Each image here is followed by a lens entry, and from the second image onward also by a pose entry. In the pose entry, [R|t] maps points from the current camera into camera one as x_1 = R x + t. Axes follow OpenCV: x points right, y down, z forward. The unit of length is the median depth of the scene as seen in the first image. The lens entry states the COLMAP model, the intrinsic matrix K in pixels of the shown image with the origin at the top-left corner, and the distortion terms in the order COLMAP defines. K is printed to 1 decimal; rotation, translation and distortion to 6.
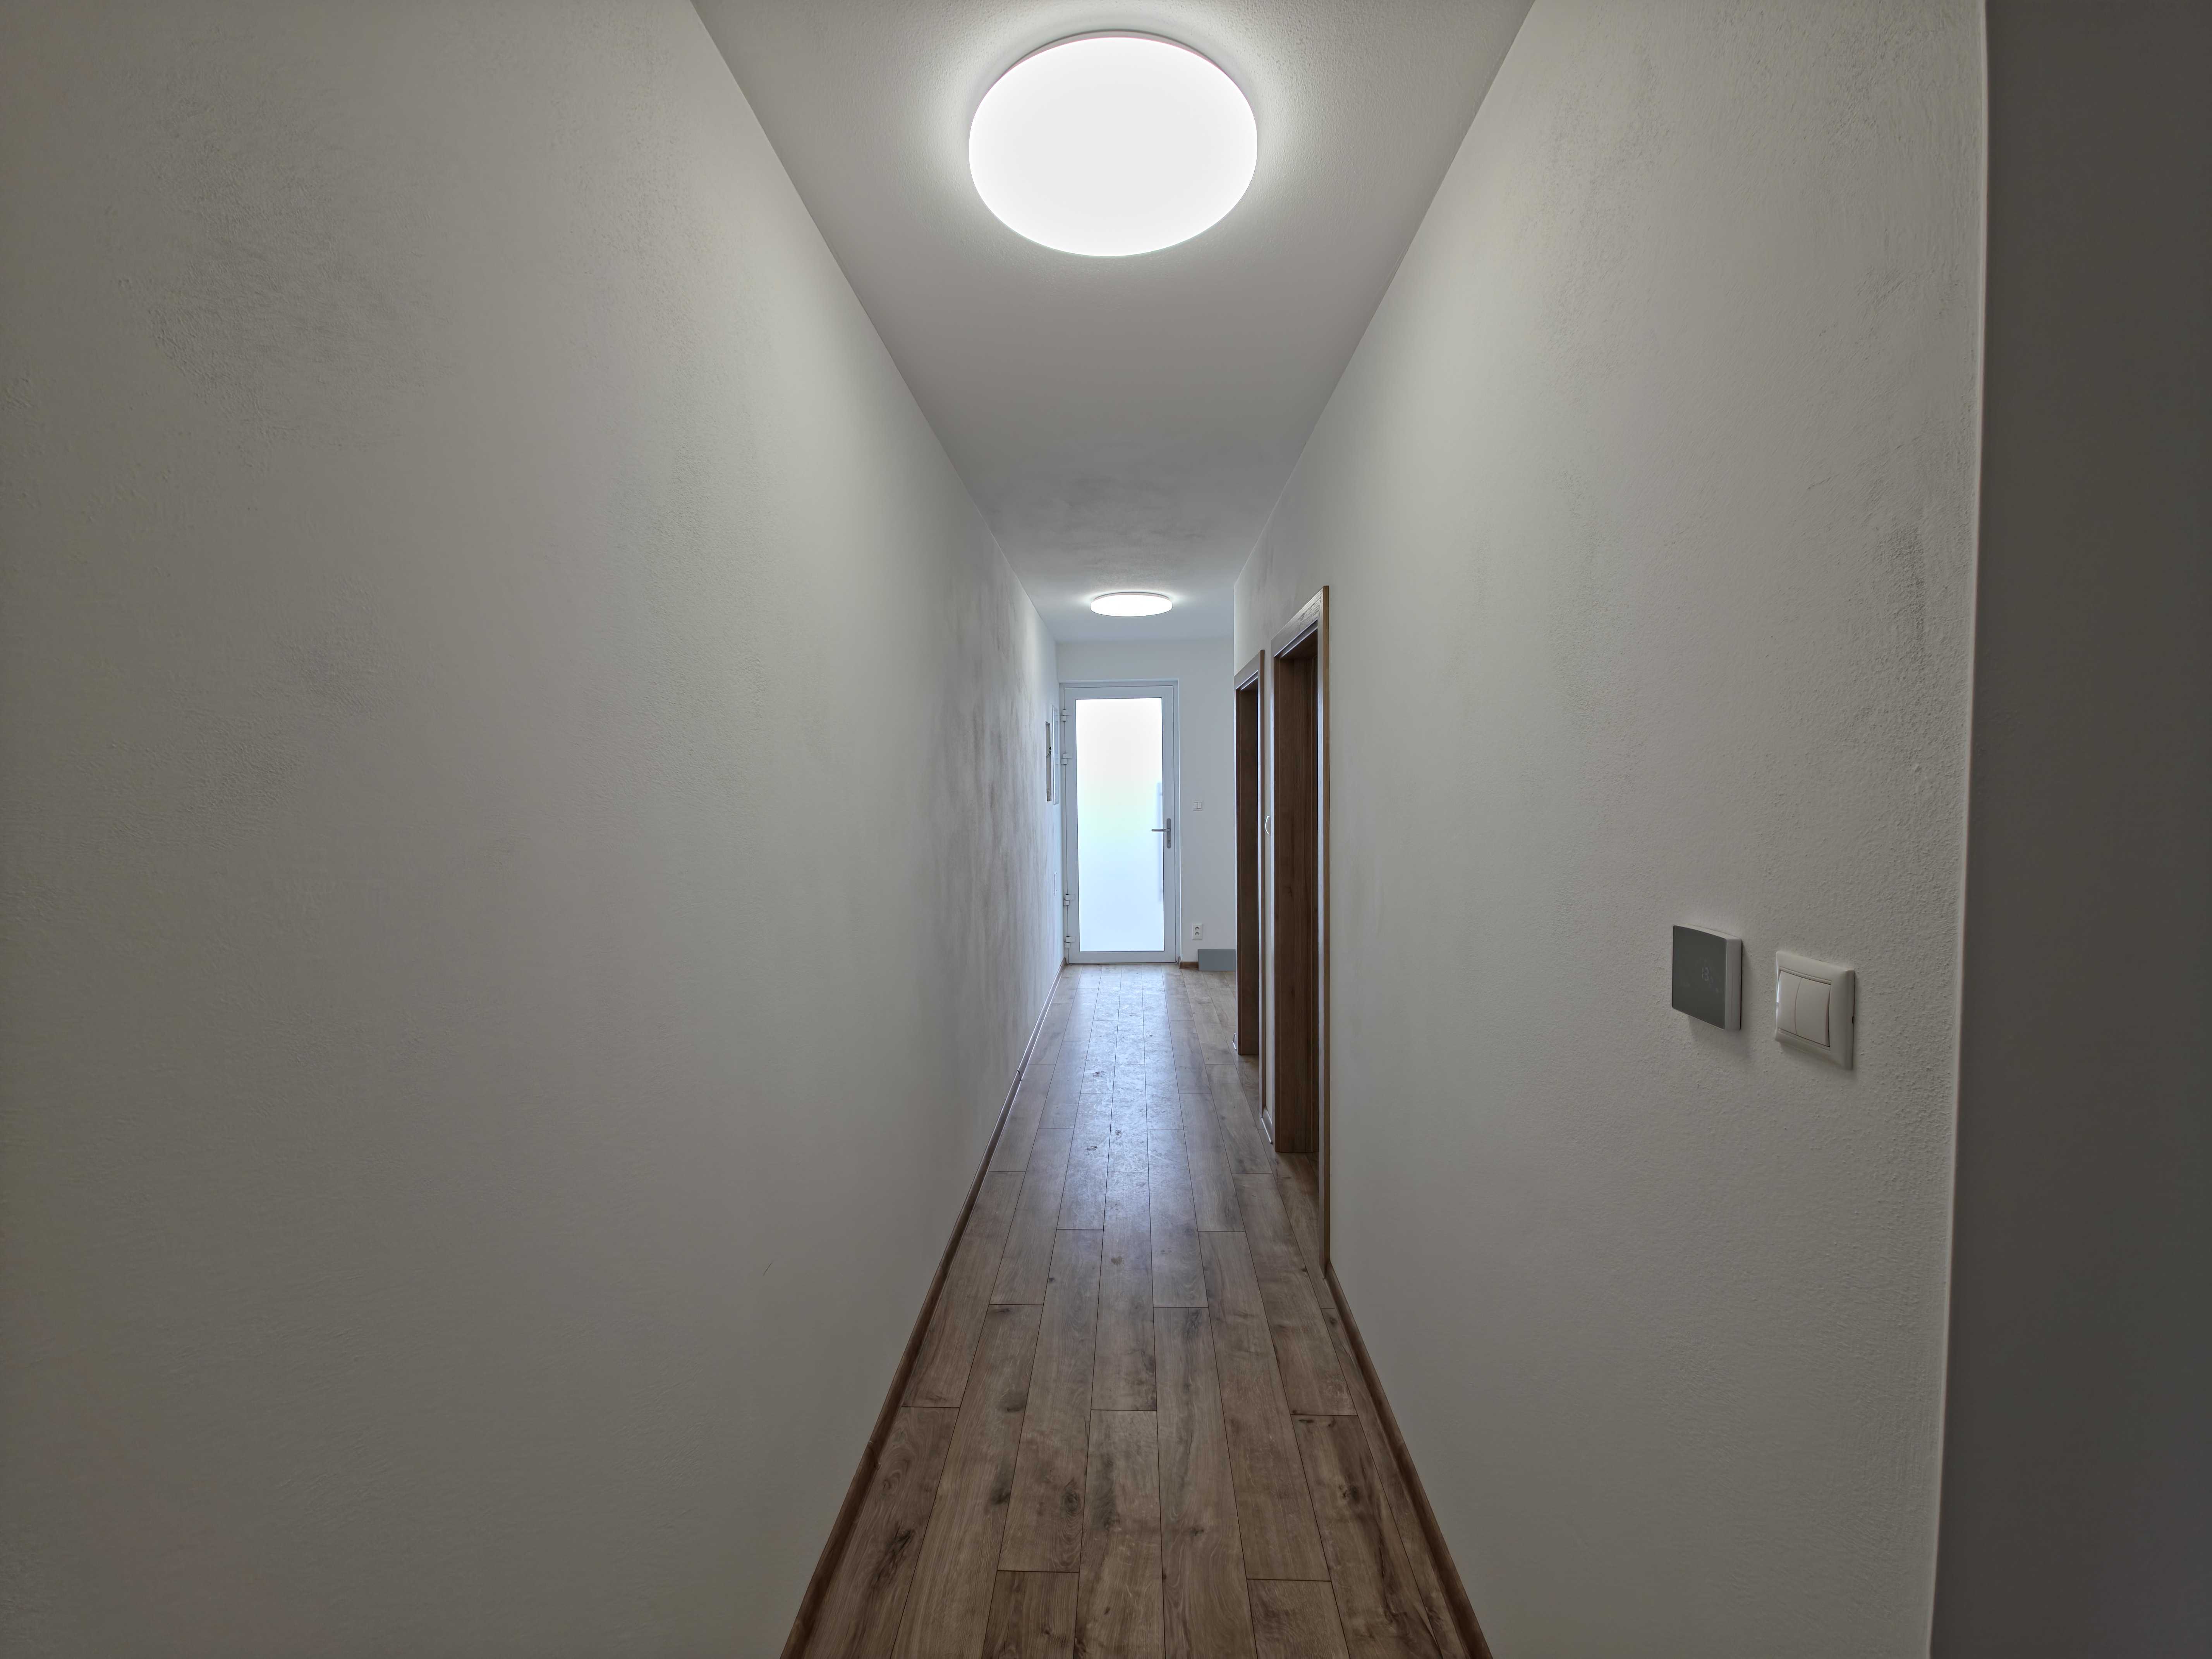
lens RADIAL K [[879.9, 0, 1098.4], [0, 879.9, 824.7], [0, 0, 1]] dist [0.007397, -0.005967]
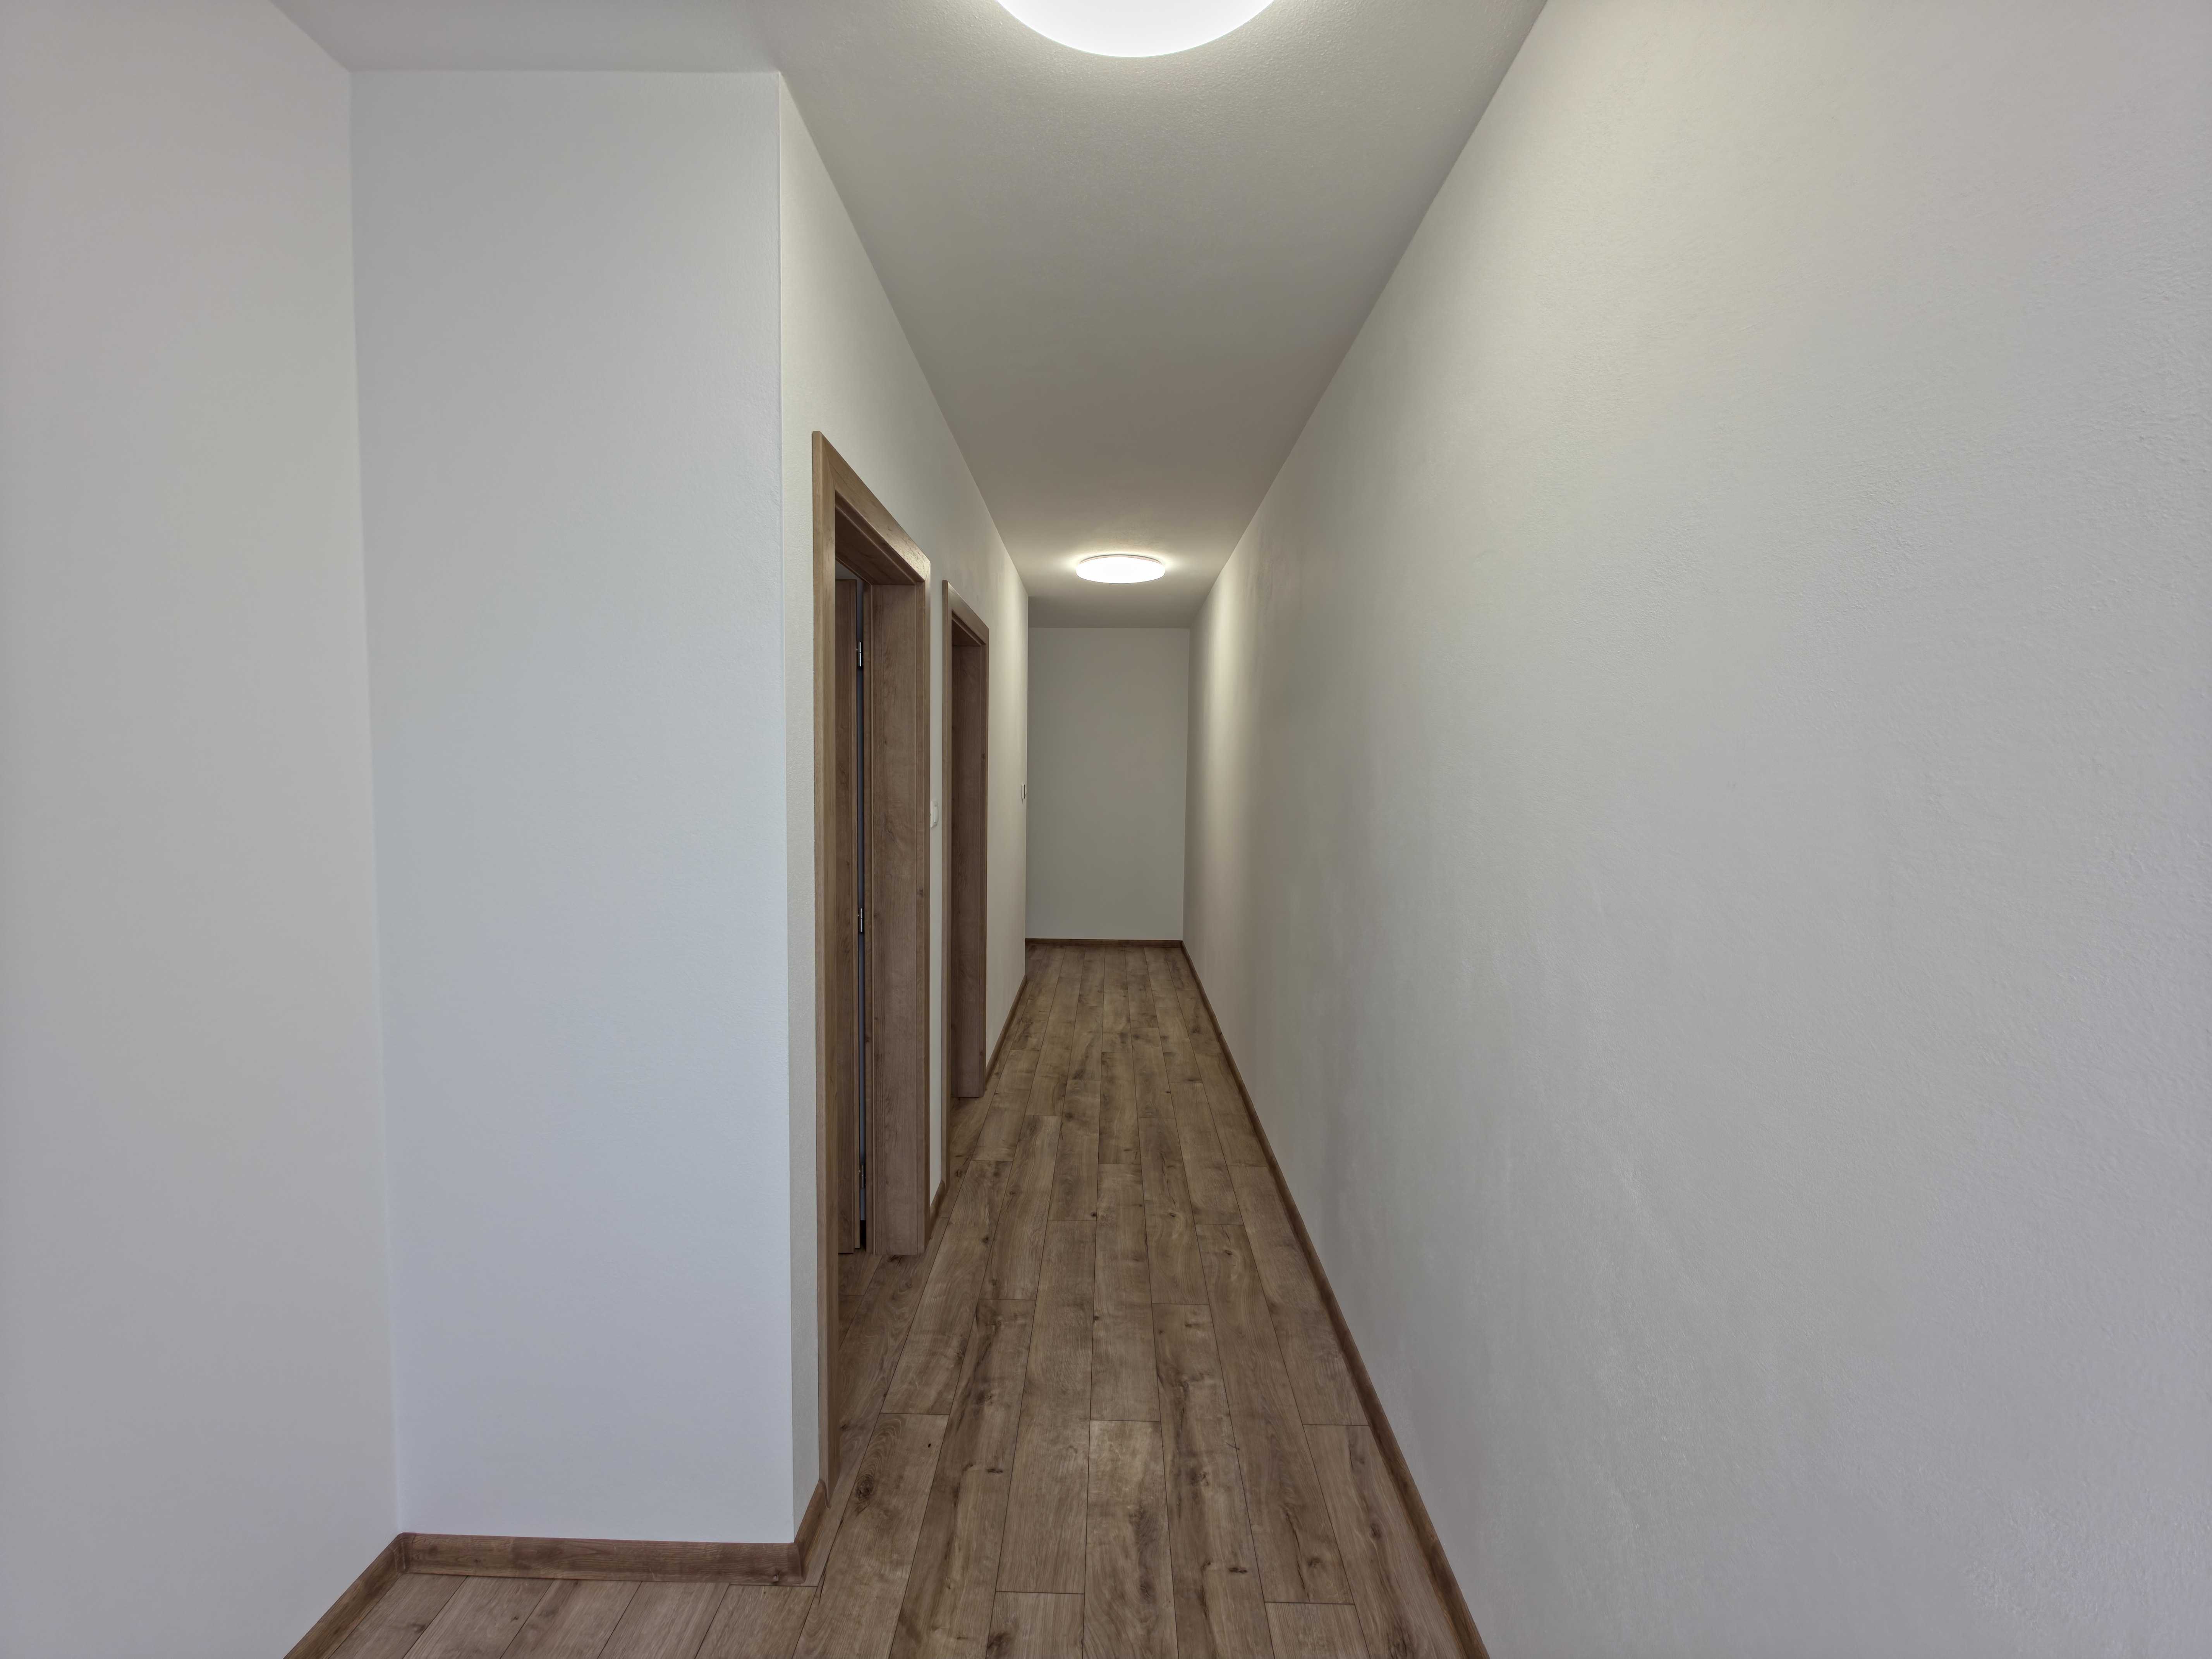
lens RADIAL K [[879.9, 0, 1098.4], [0, 879.9, 824.7], [0, 0, 1]] dist [0.007397, -0.005967]
pose [[-0.999591, 0.006937, -0.027730, 0.122216], [0.003798, 0.993735, 0.111695, -0.119767], [0.028331, 0.111544, -0.993356, 2.885328]]
